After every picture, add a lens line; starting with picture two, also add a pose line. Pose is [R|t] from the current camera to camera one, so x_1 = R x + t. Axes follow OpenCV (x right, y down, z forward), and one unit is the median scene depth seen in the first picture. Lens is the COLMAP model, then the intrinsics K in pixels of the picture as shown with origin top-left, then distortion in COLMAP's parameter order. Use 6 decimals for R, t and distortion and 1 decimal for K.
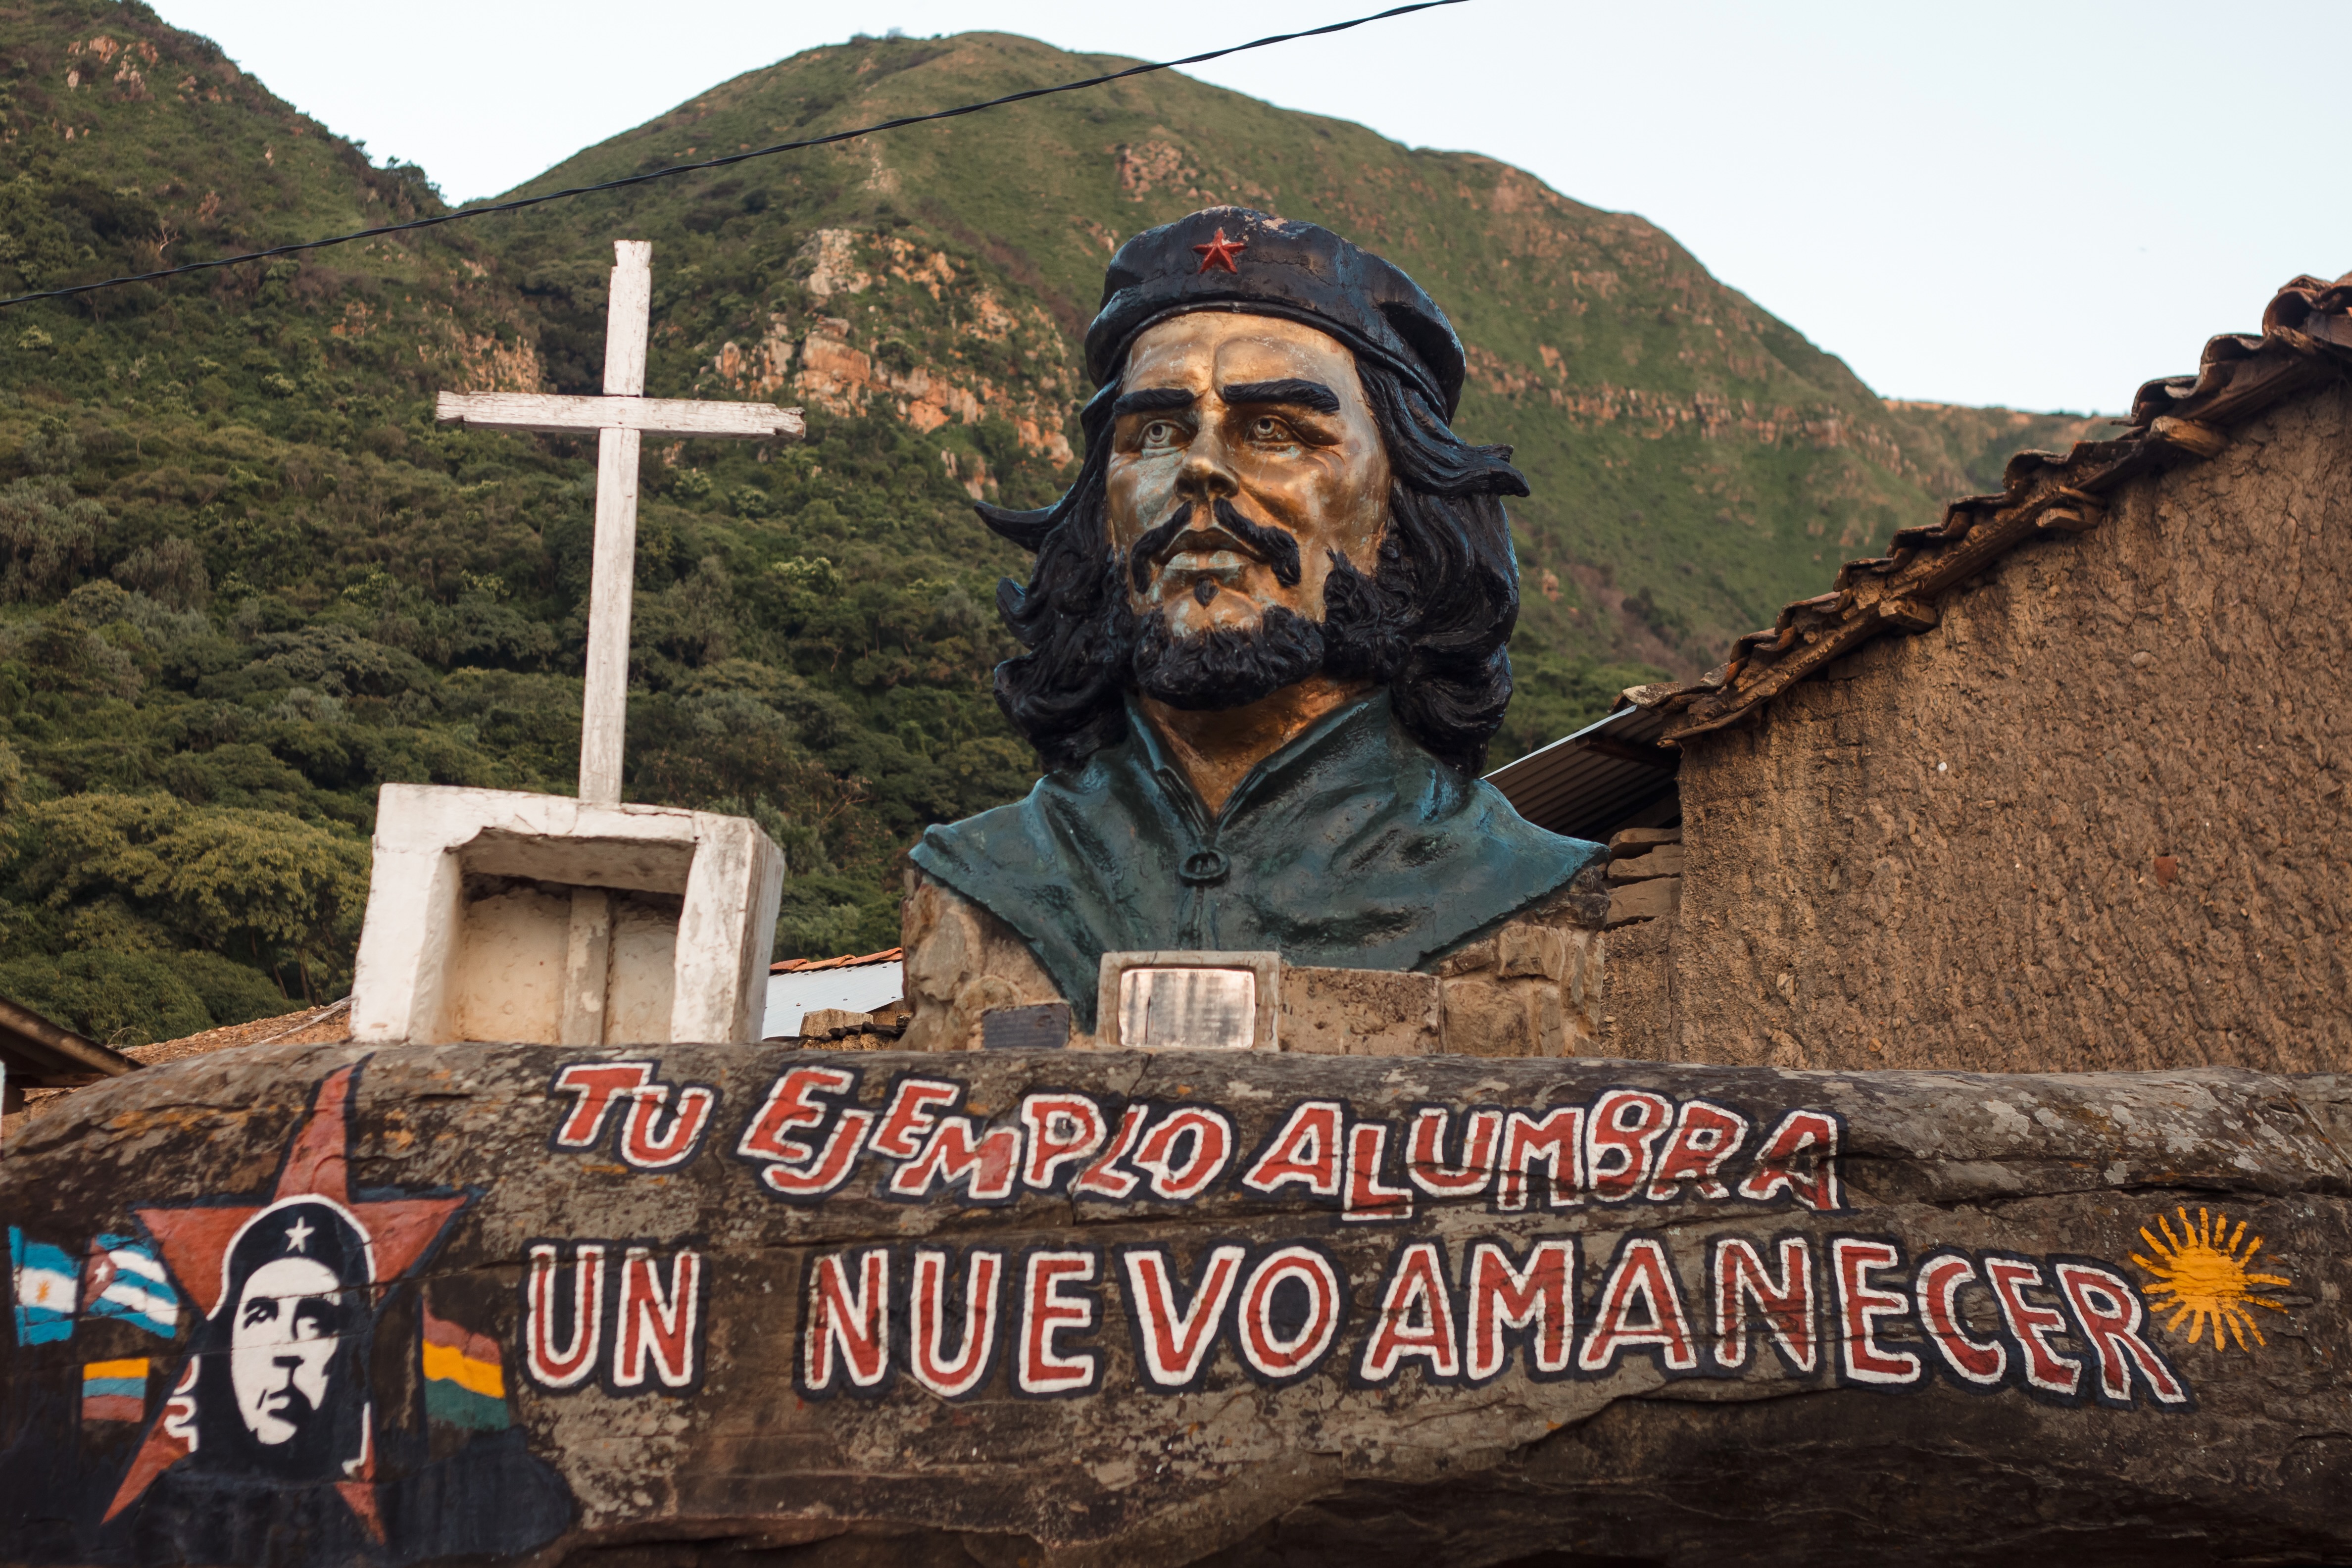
lens RADIAL K [[5567.9, 0, 1176.0], [0, 5567.9, 784.0], [0, 0, 1]] dist [-0.093023, -0.074556]
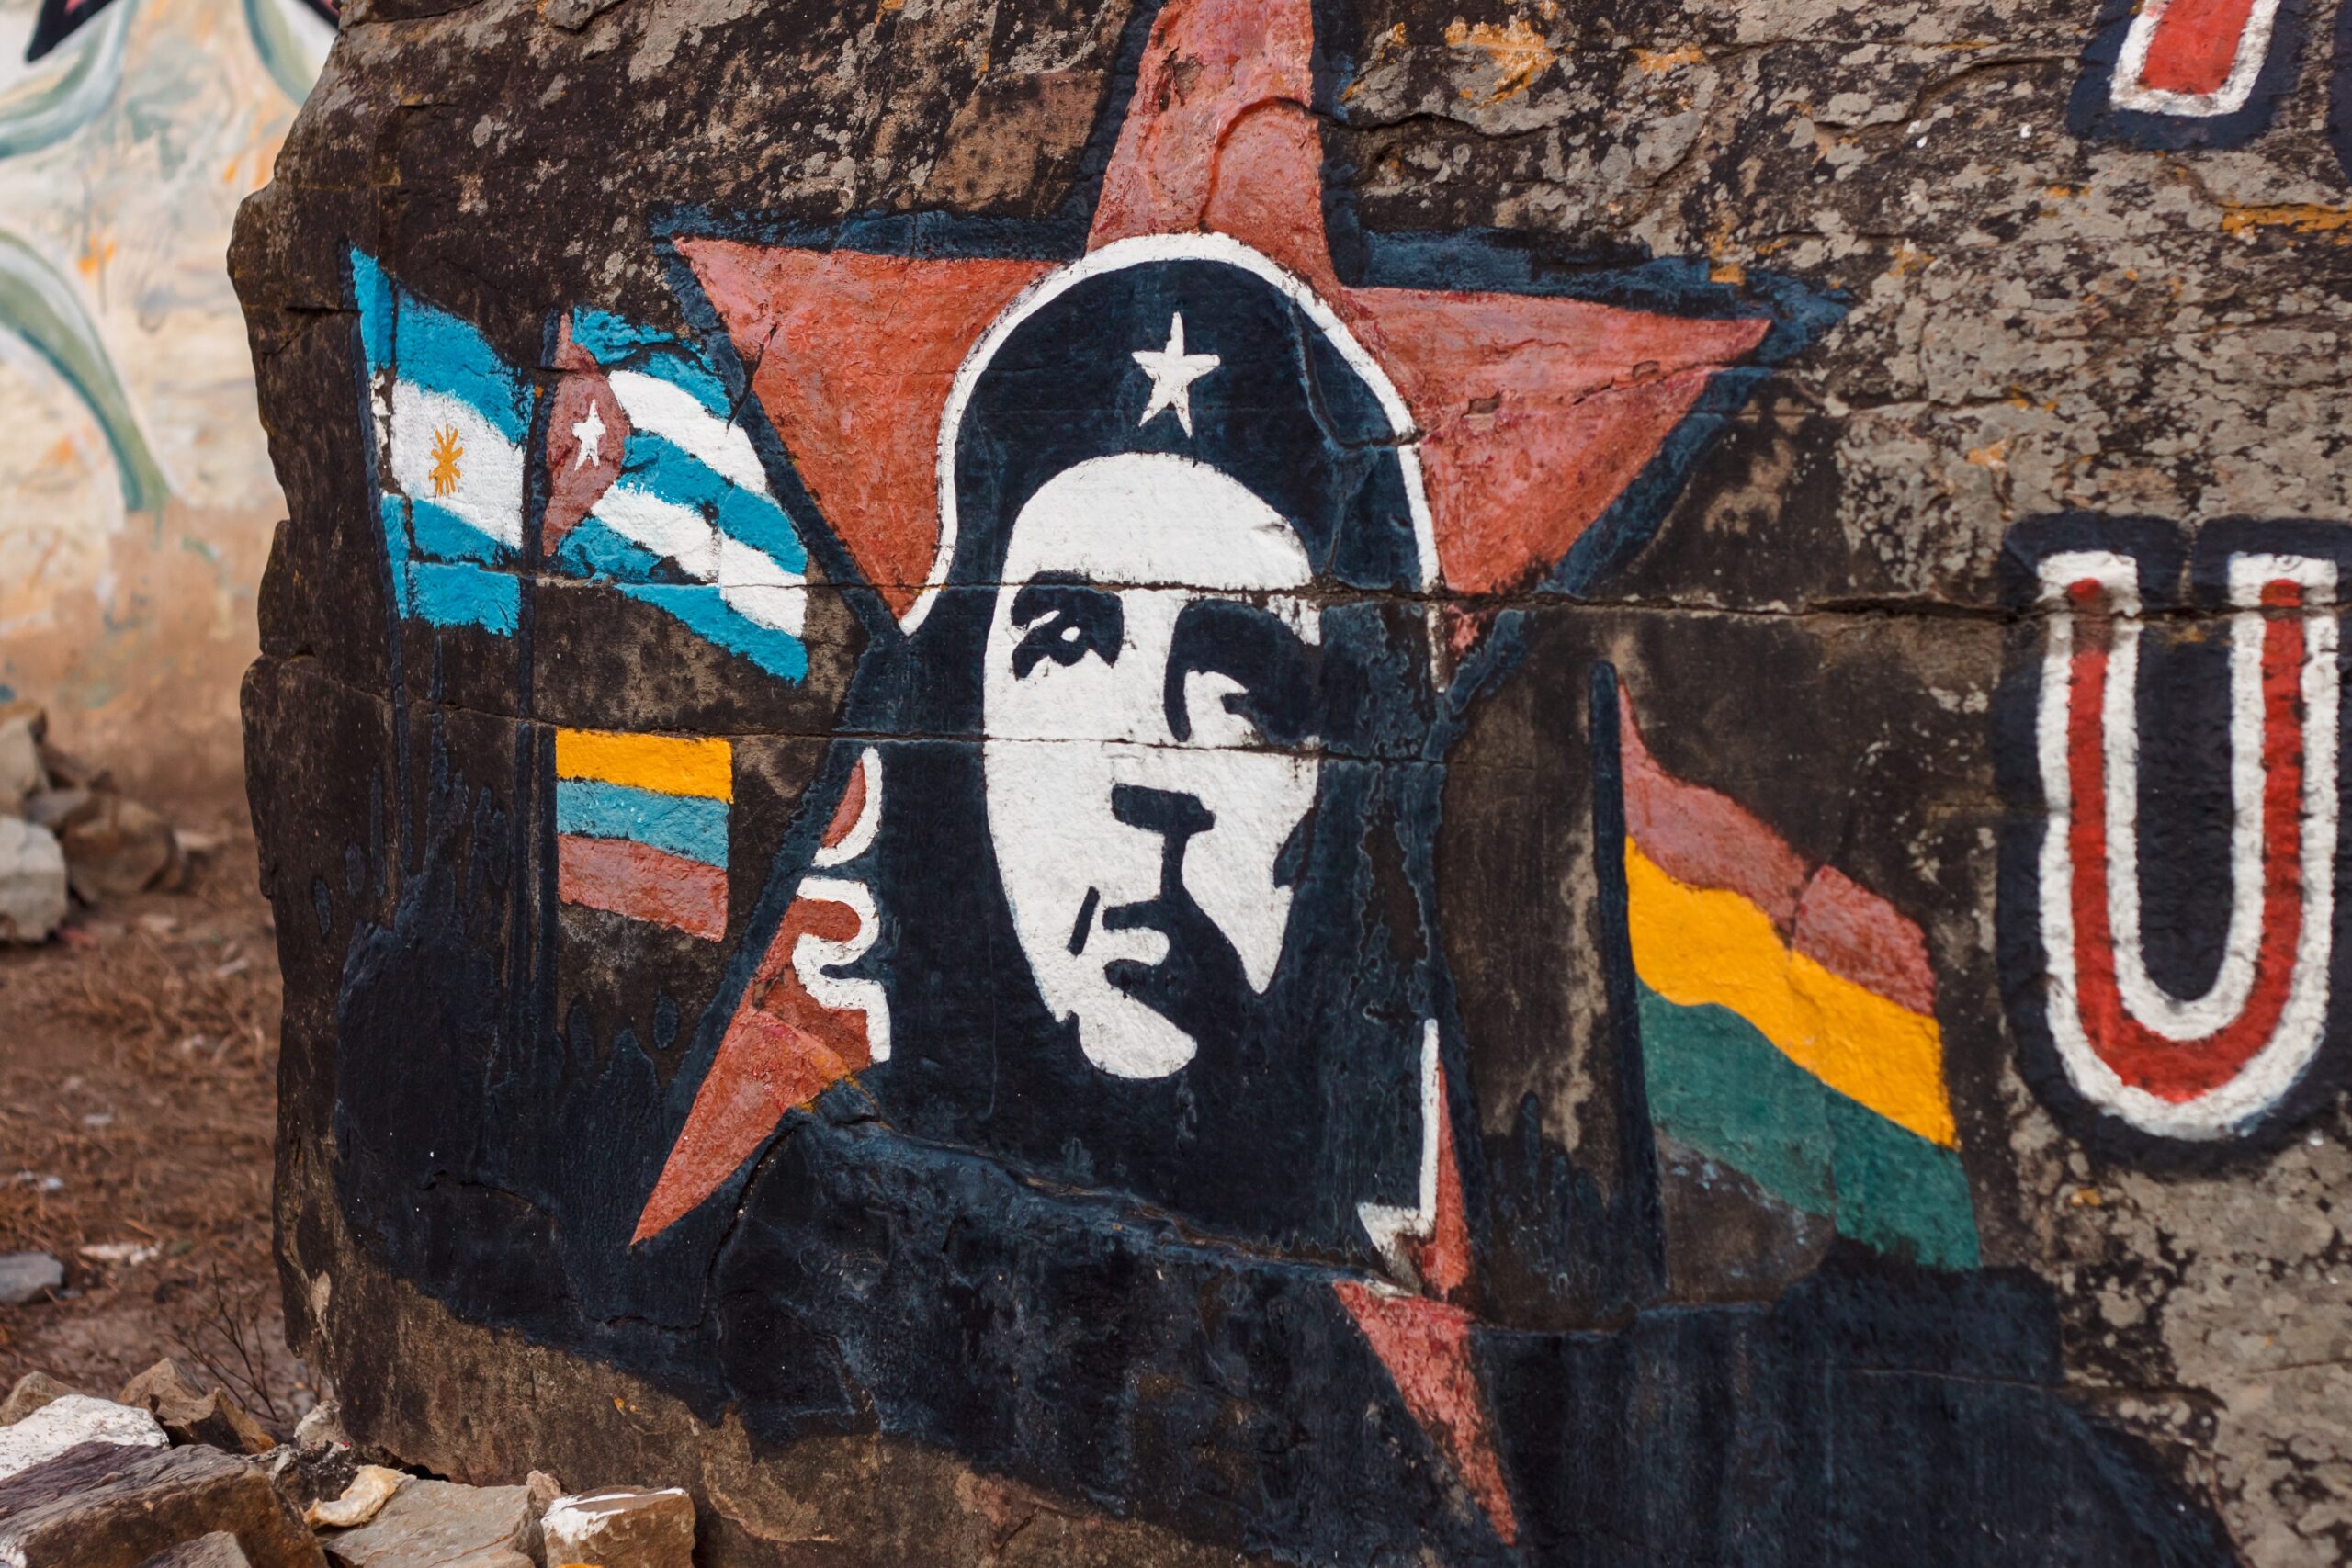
lens RADIAL K [[5567.4, 0, 1176.0], [0, 5567.4, 784.0], [0, 0, 1]] dist [-0.093023, -0.074556]
pose [[0.980116, -0.004945, -0.198366, -0.101848], [0.065274, 0.952086, 0.298782, 0.014523], [0.187384, -0.305789, 0.933478, 0.734034]]
